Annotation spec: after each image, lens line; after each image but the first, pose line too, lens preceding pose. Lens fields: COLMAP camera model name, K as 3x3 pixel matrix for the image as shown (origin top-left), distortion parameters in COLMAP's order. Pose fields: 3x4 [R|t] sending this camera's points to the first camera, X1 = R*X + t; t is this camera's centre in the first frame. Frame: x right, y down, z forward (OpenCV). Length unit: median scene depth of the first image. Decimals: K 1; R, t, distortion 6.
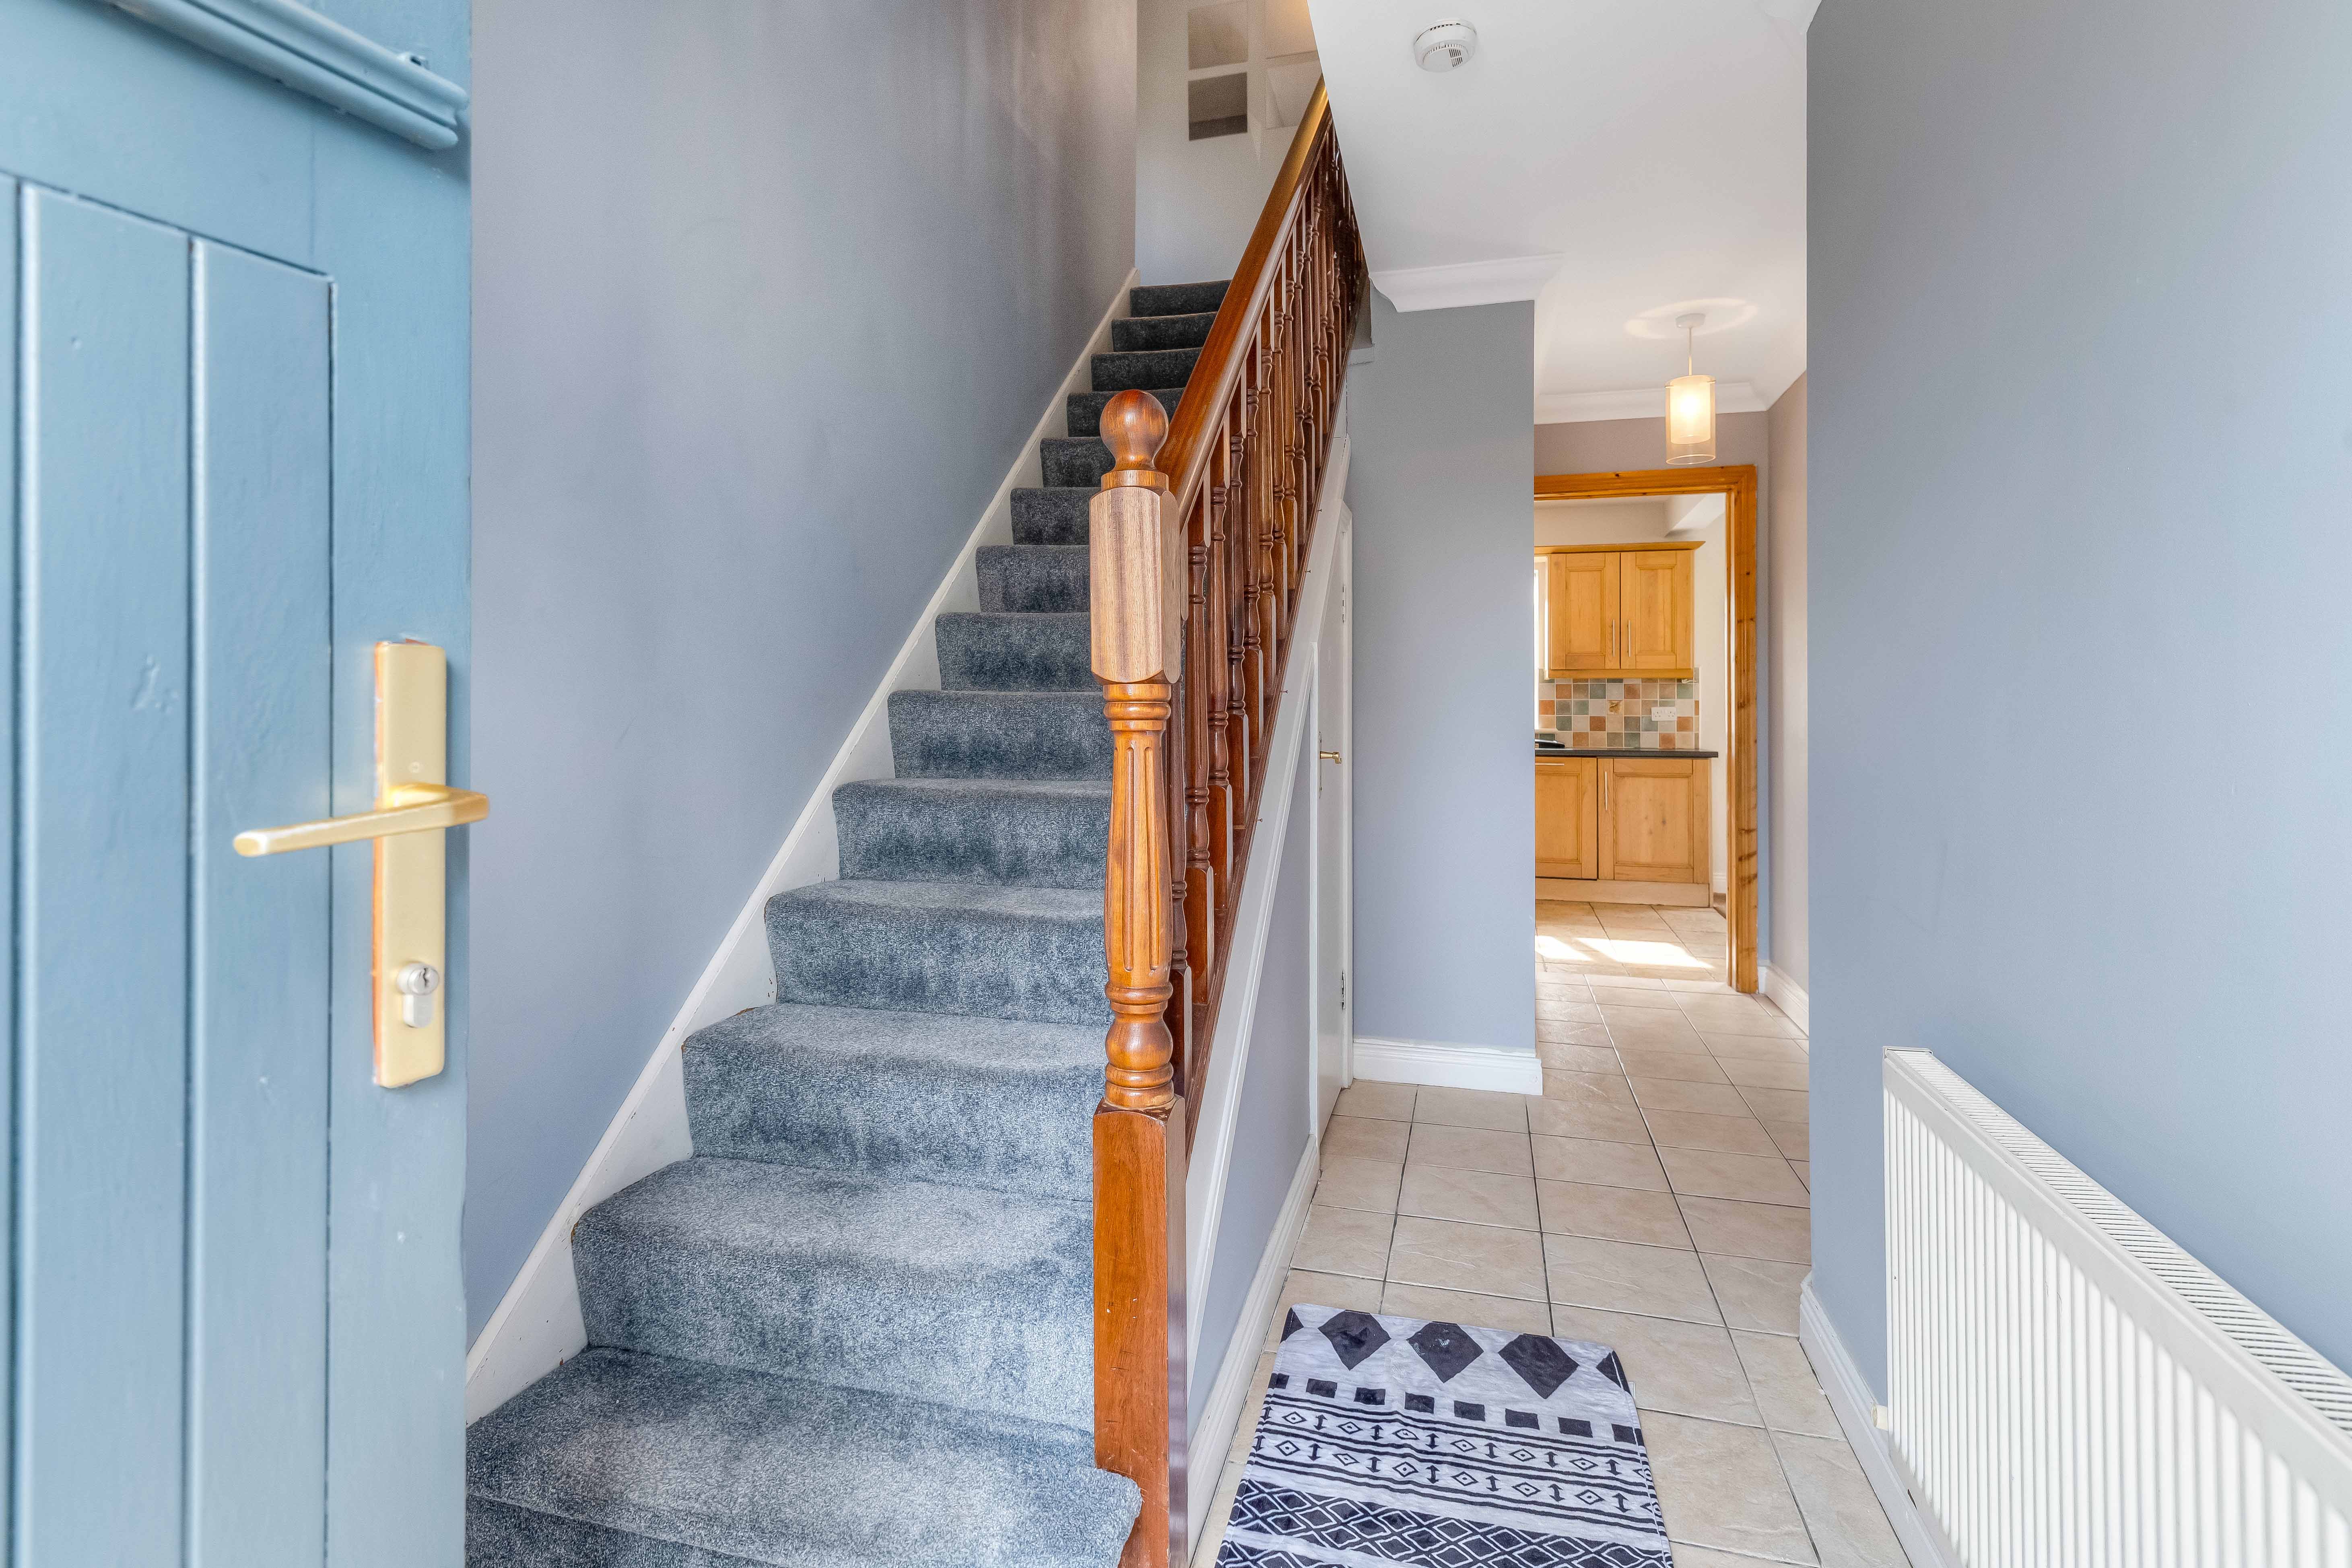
lens RADIAL K [[1148.7, 0, 1181.7], [0, 1148.7, 697.4], [0, 0, 1]] dist [0.006329, -0.003078]
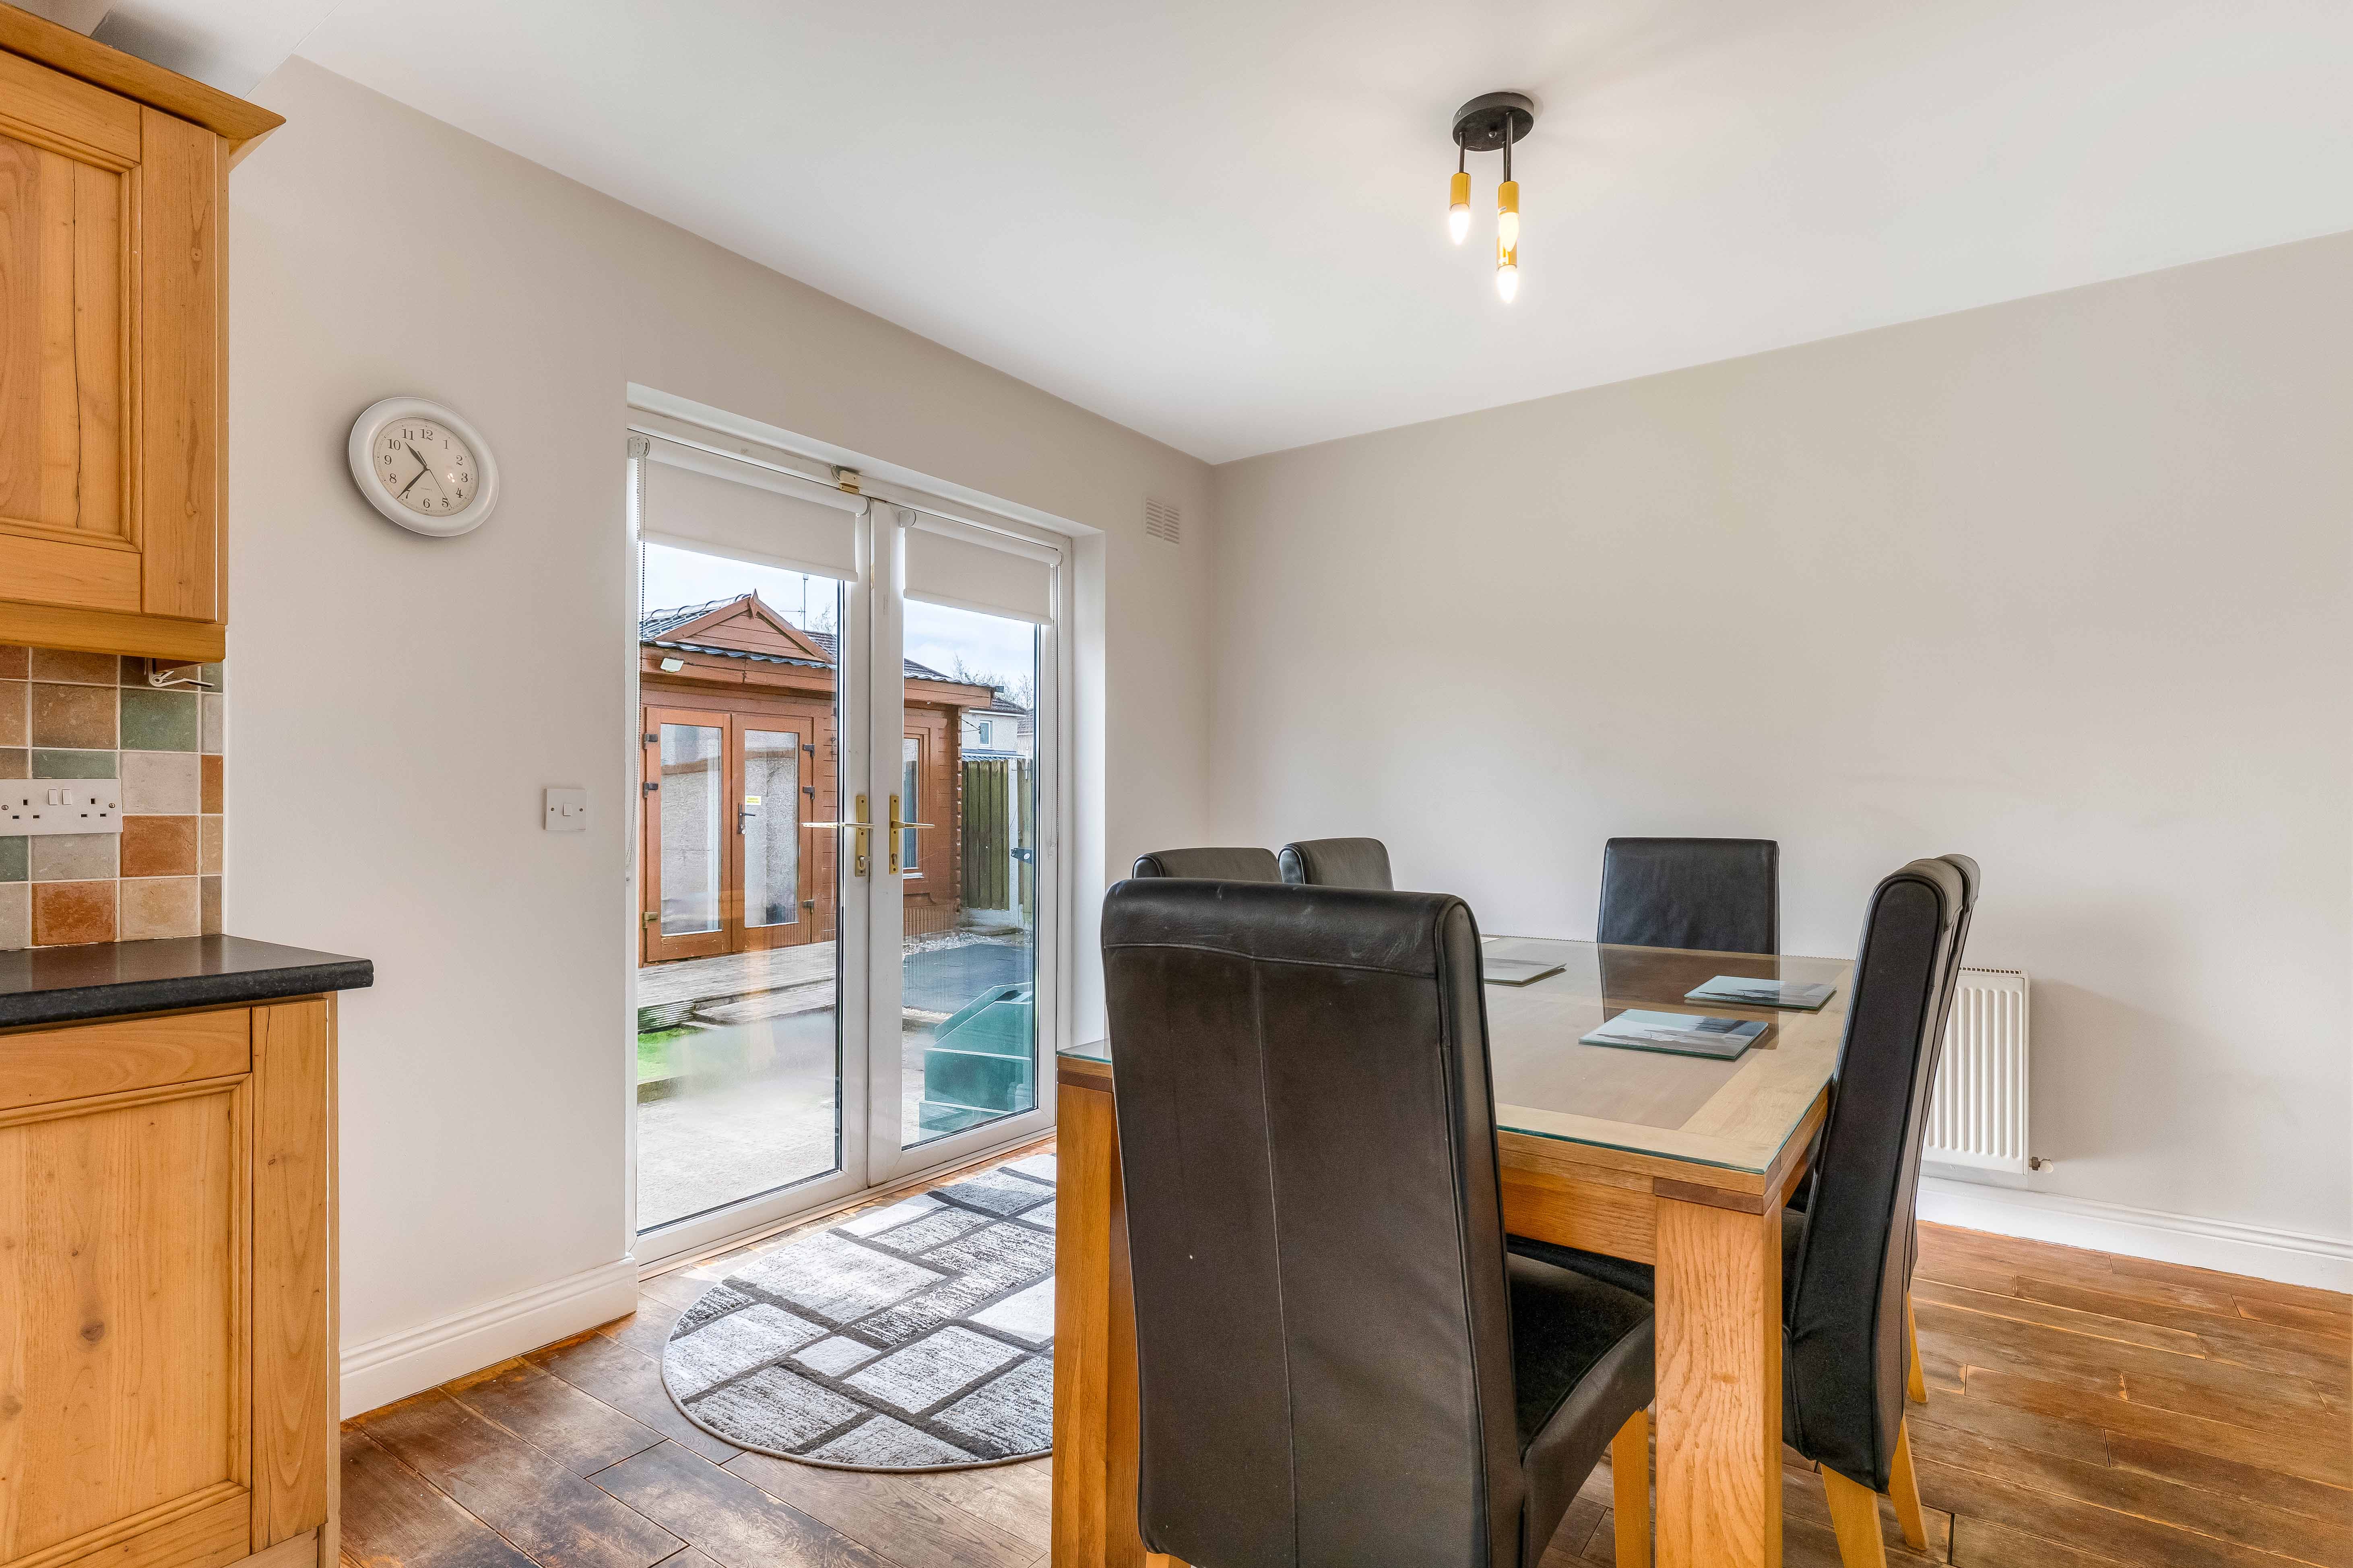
lens RADIAL K [[1149.2, 0, 1155.1], [0, 1149.2, 805.2], [0, 0, 1]] dist [0.006329, -0.003078]
pose [[0.361720, 0.000610, 0.932287, 0.273612], [-0.007852, 0.999966, 0.002393, 0.011414], [-0.932254, -0.008185, 0.361712, 0.690713]]
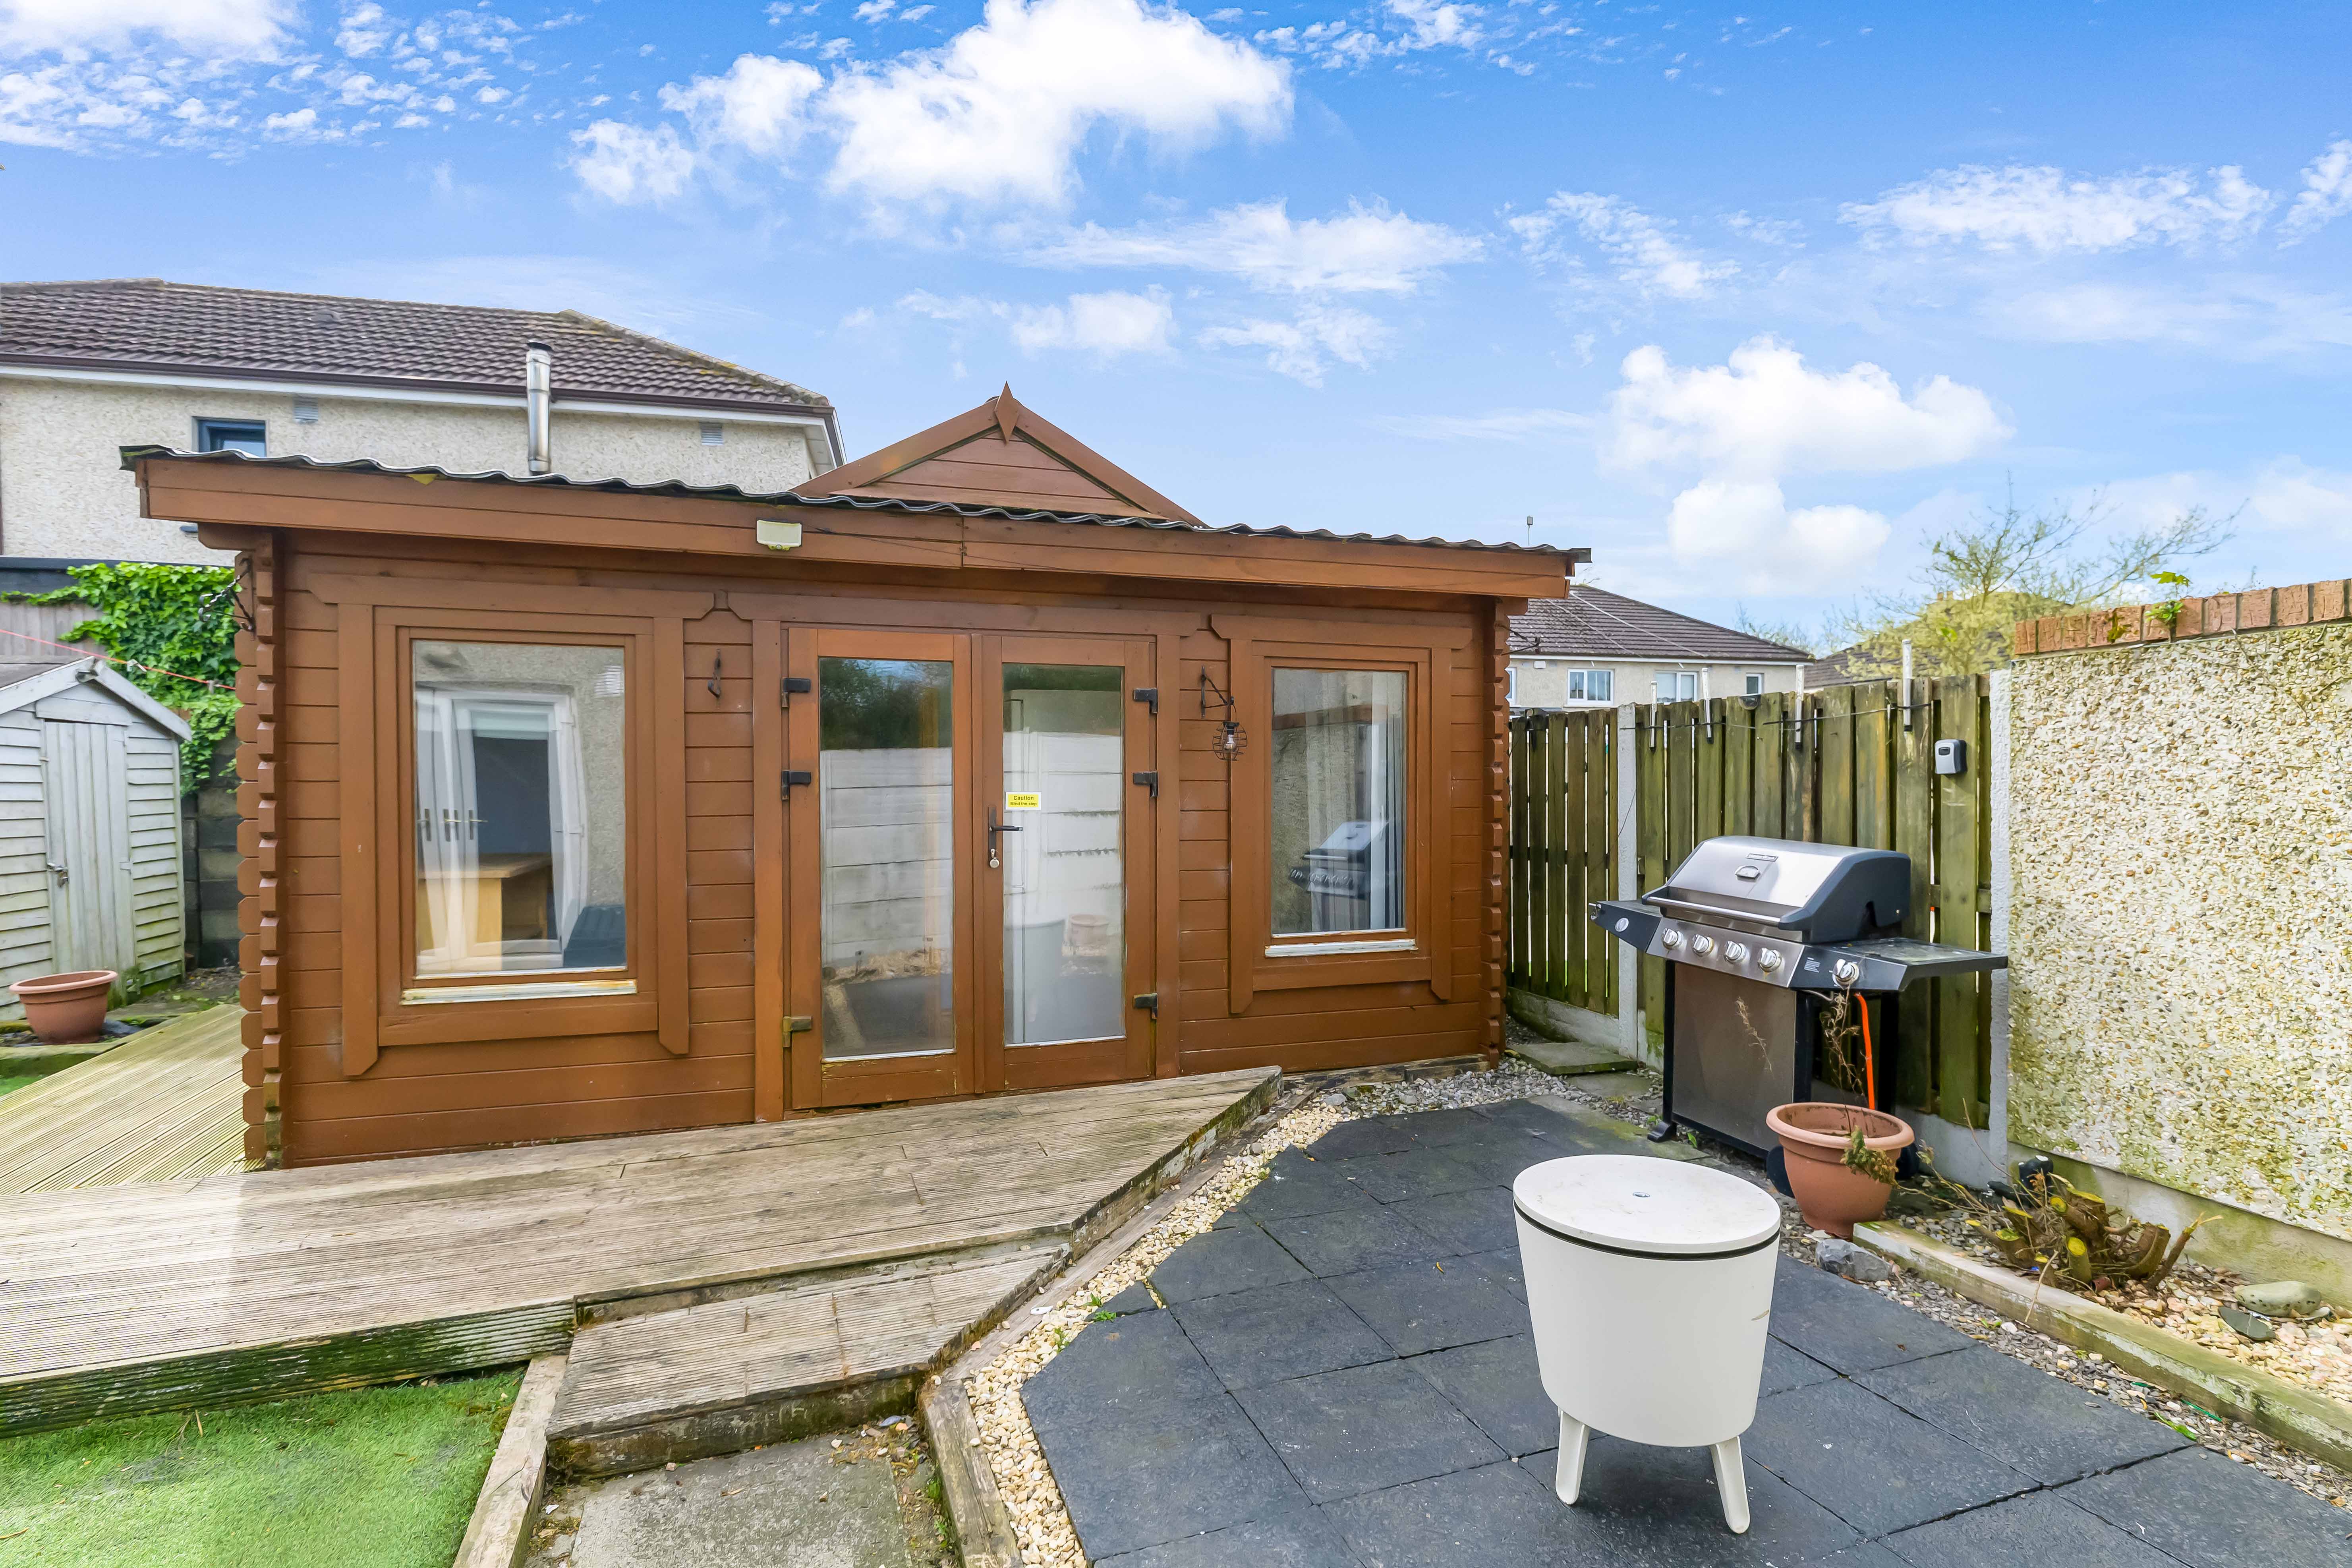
lens RADIAL K [[1148.8, 0, 1161.6], [0, 1148.8, 818.9], [0, 0, 1]] dist [0.006329, -0.003078]
pose [[0.849598, -0.022070, 0.526969, 1.040834], [0.001927, 0.999247, 0.038743, -0.002822], [-0.527428, -0.031900, 0.849001, 0.973671]]
